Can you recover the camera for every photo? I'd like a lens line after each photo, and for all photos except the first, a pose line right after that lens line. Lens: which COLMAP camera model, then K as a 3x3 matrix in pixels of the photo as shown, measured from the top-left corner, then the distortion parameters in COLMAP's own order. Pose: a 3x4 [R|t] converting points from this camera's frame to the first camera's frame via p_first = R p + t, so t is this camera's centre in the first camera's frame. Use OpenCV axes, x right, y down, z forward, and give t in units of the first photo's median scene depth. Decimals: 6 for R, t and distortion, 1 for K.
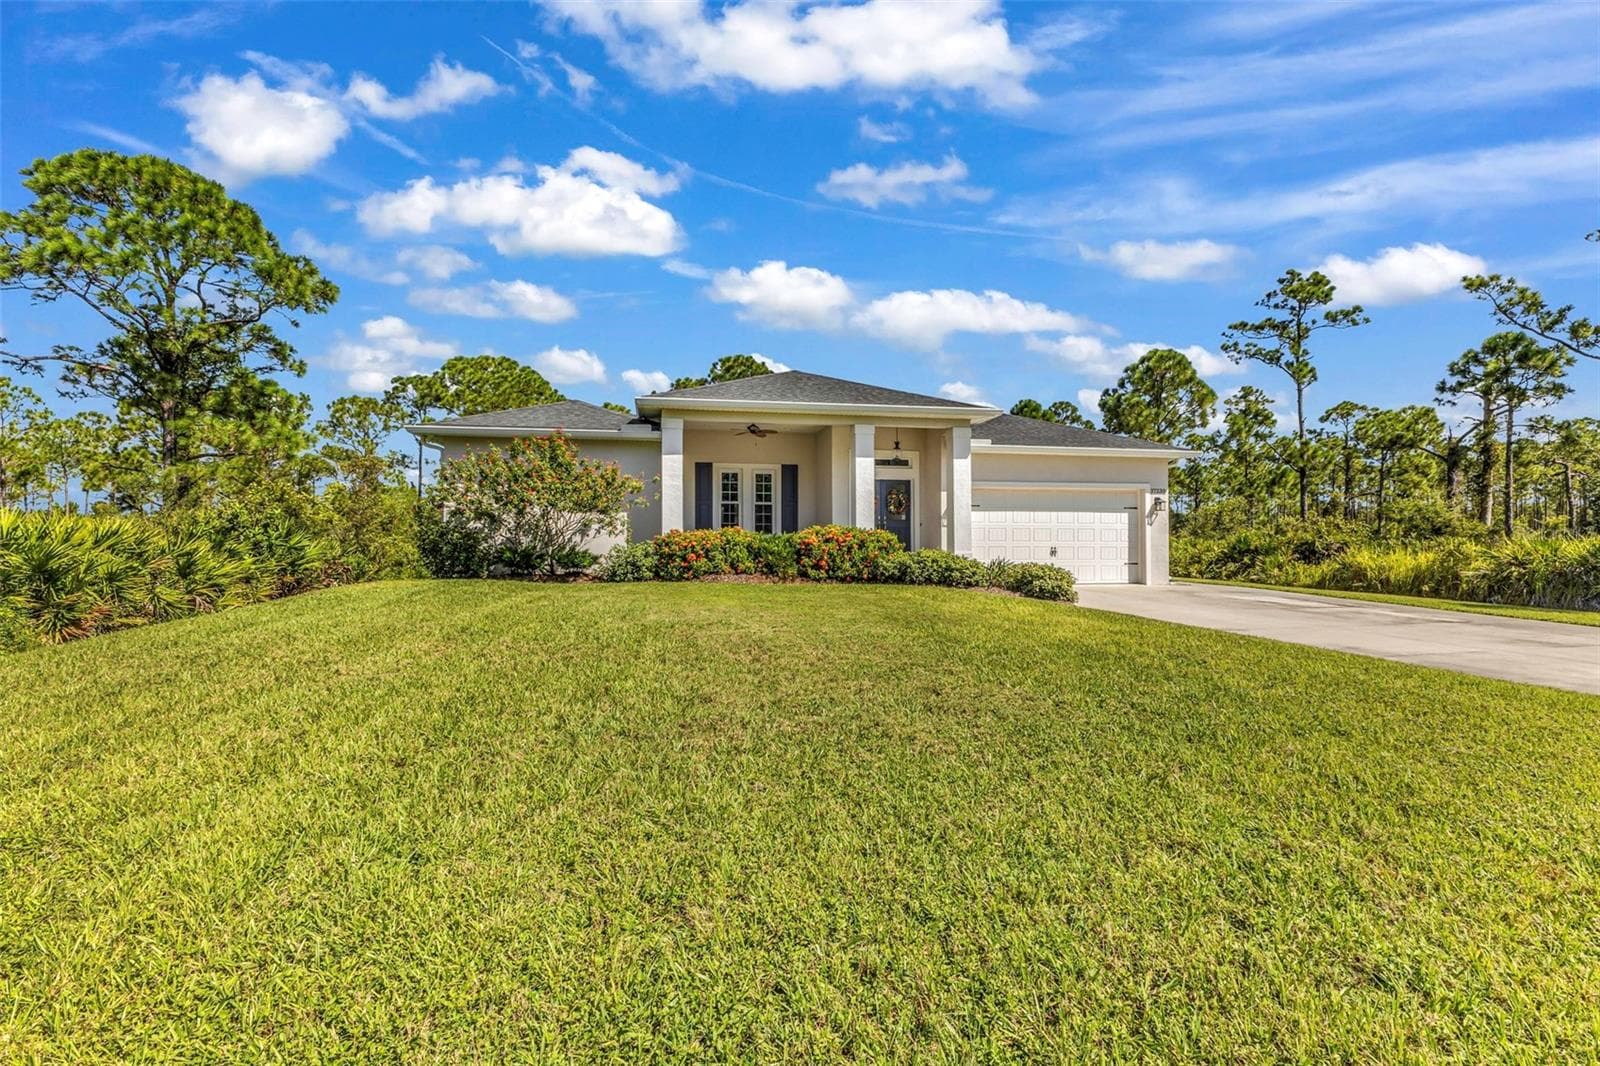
lens RADIAL K [[689.6, 0, 801.9], [0, 689.6, 540.5], [0, 0, 1]] dist [0.003844, -0.000225]
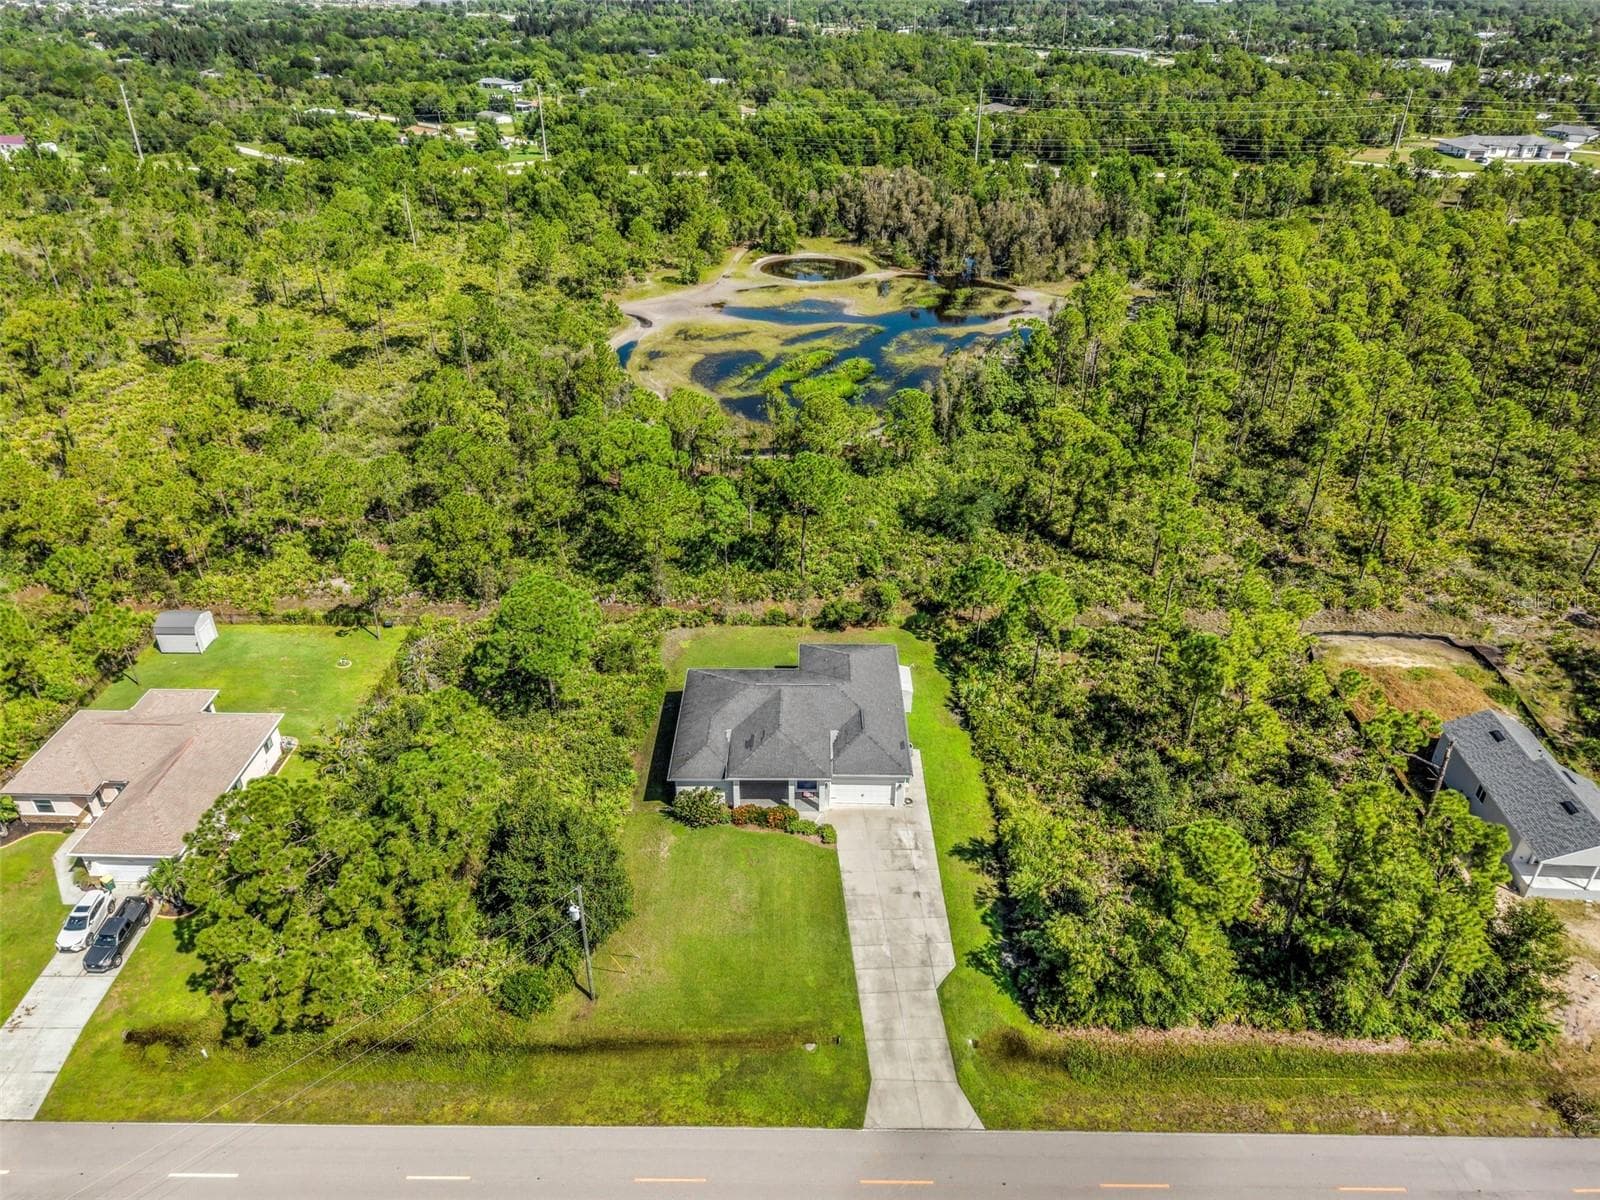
lens RADIAL K [[1072.7, 0, 797.3], [0, 1072.7, 599.0], [0, 0, 1]] dist [0.027592, -0.027049]
pose [[0.978498, 0.110506, -0.174157, 0.794996], [-0.006251, 0.859866, 0.510482, -3.063273], [0.206163, -0.498416, 0.842068, -2.532645]]
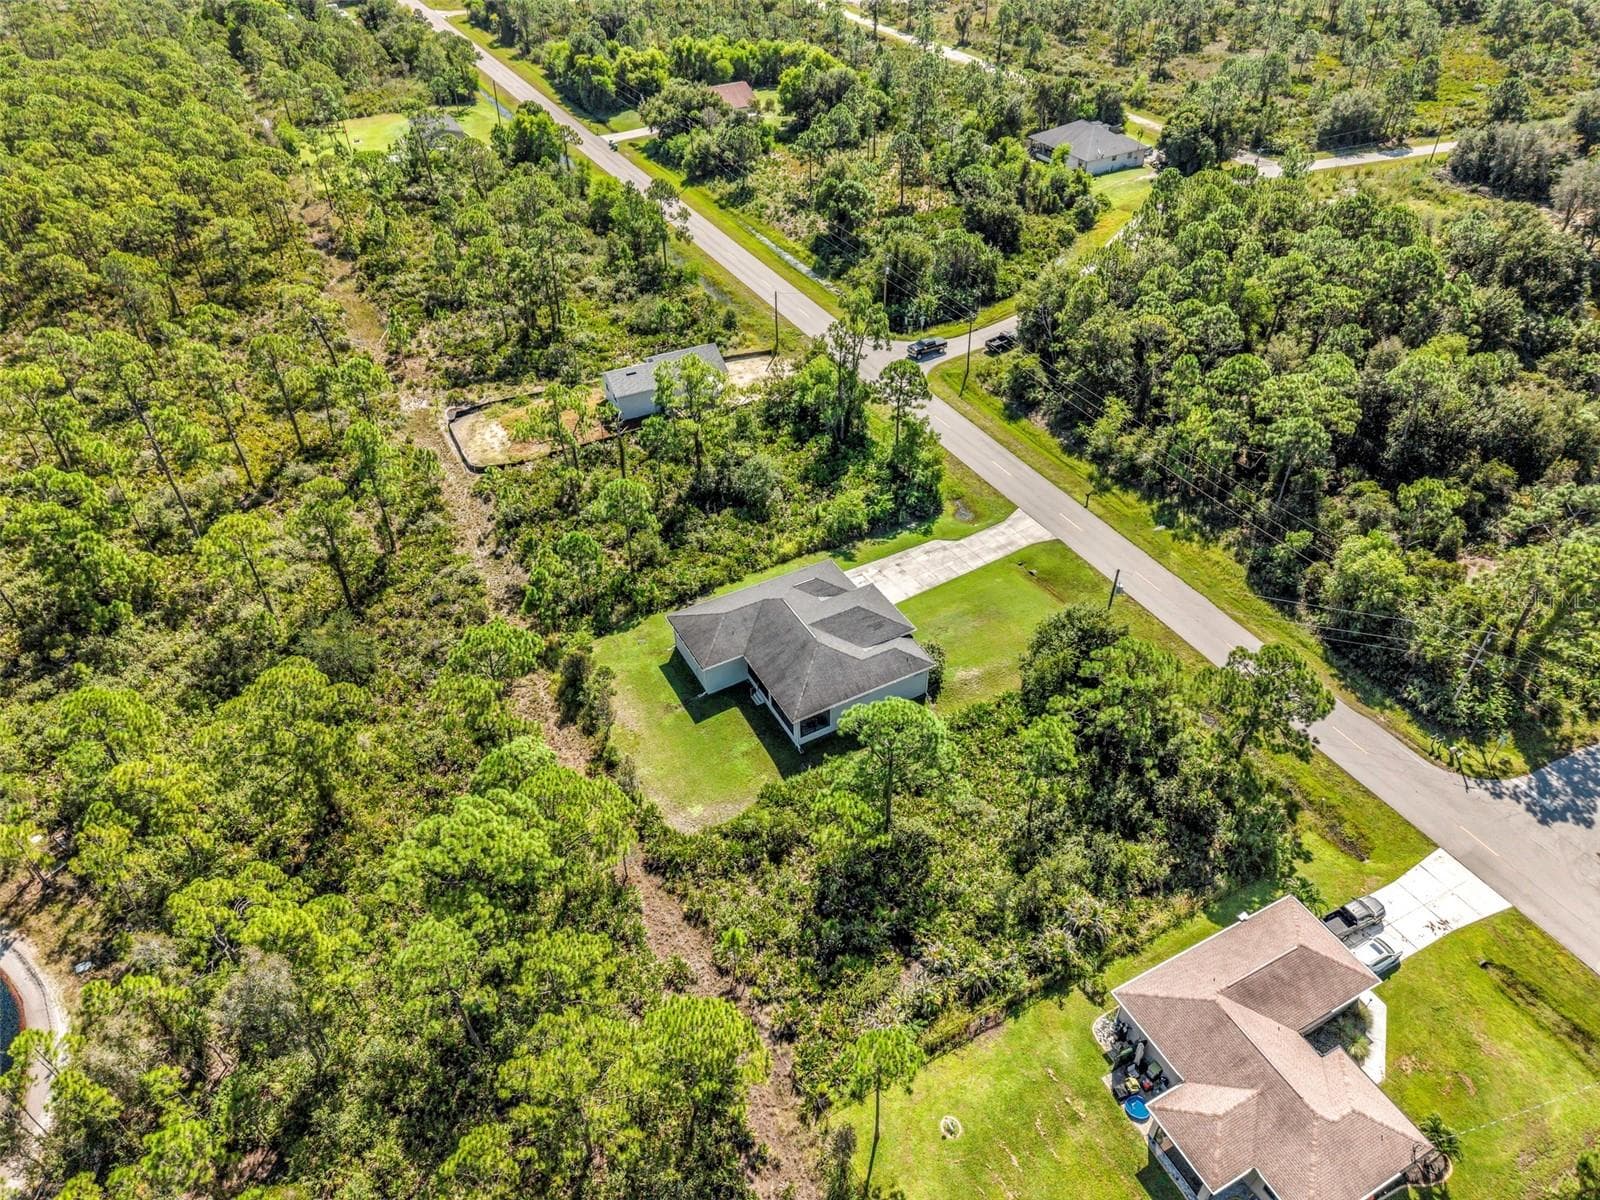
lens RADIAL K [[1072.7, 0, 797.3], [0, 1072.7, 599.0], [0, 0, 1]] dist [0.027592, -0.027049]
pose [[-0.290934, -0.596895, 0.747713, -4.036637], [0.015447, 0.778486, 0.627472, -3.734570], [-0.956618, 0.194103, -0.217268, 2.528455]]
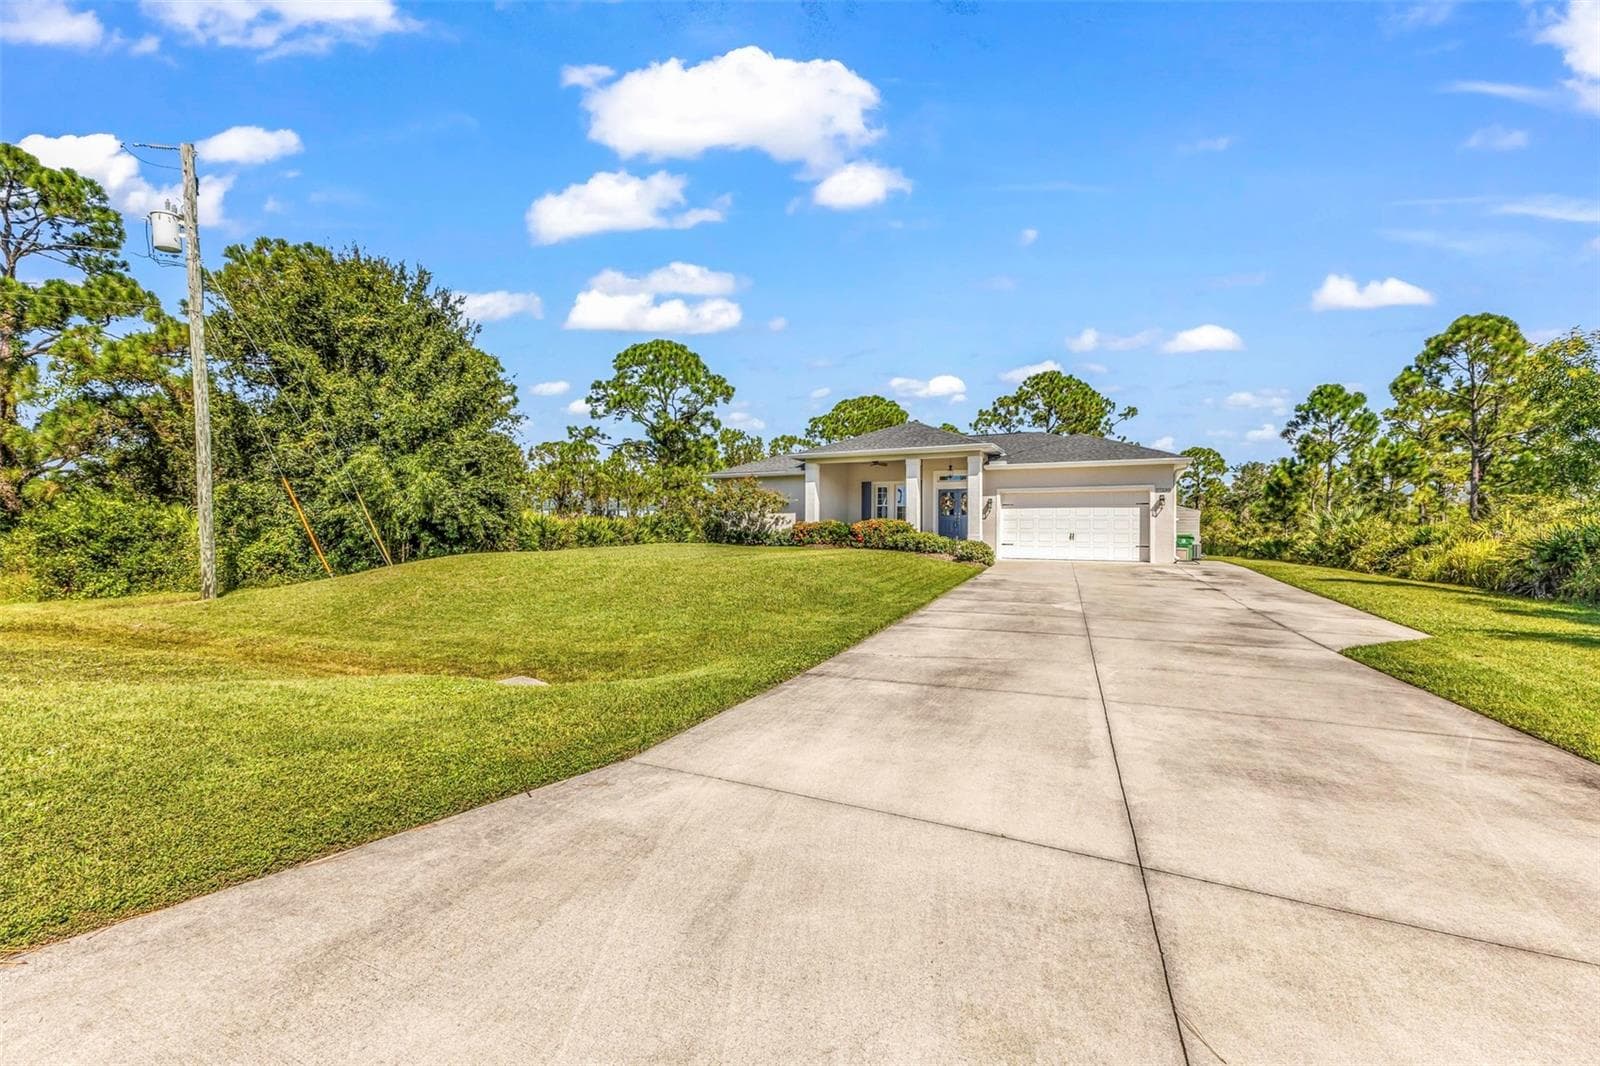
lens RADIAL K [[689.6, 0, 801.9], [0, 689.6, 540.5], [0, 0, 1]] dist [0.003844, -0.000225]
pose [[0.796908, 0.010308, -0.604012, 0.761730], [-0.007563, 0.999946, 0.007087, 0.018577], [0.604053, -0.001079, 0.796944, -0.433487]]
